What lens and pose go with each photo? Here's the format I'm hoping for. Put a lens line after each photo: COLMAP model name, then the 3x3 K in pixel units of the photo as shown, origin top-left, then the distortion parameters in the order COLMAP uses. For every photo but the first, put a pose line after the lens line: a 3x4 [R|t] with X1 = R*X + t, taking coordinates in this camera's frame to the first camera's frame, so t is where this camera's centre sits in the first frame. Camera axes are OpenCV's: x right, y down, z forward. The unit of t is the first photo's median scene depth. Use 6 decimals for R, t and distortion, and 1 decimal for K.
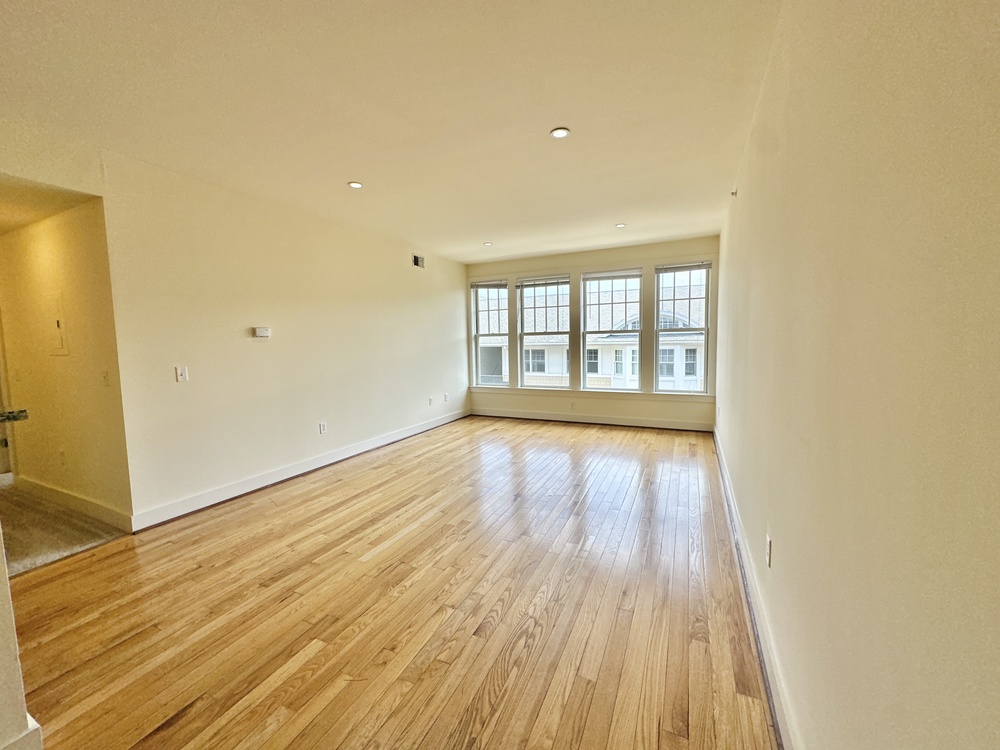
lens RADIAL K [[396.4, 0, 501.6], [0, 396.4, 375.8], [0, 0, 1]] dist [-0.002486, -0.000233]
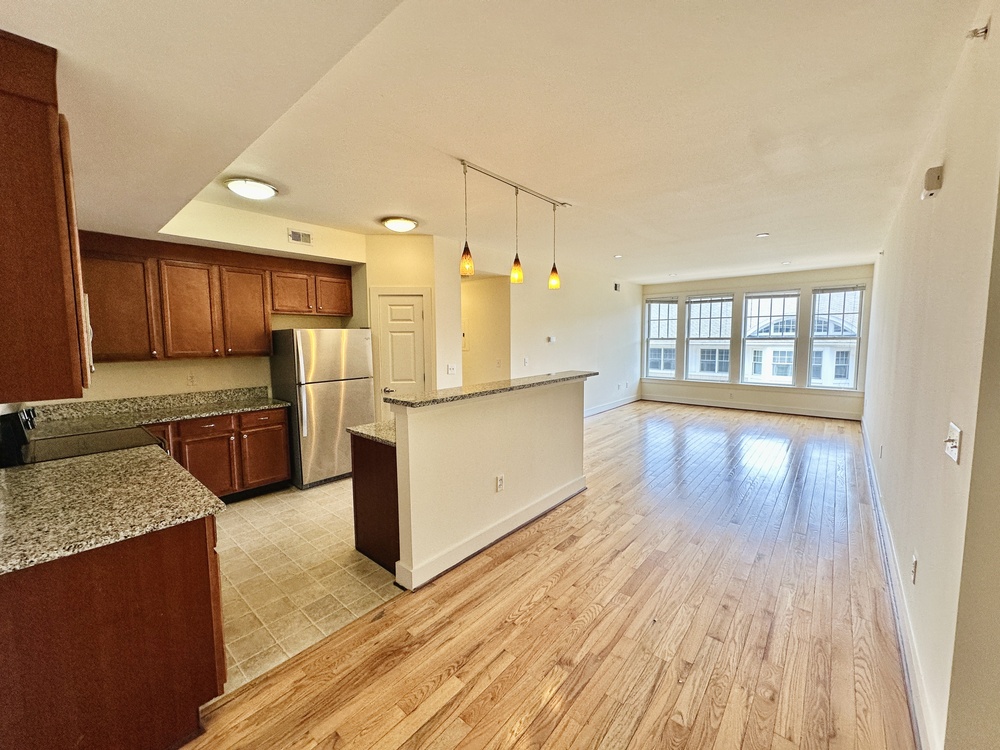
lens RADIAL K [[396.4, 0, 497.0], [0, 396.4, 374.0], [0, 0, 1]] dist [-0.002486, -0.000233]
pose [[0.962975, 0.037600, -0.266957, -0.211104], [-0.035456, 0.999289, 0.012845, 0.016029], [0.267250, -0.002905, 0.963623, -0.439693]]
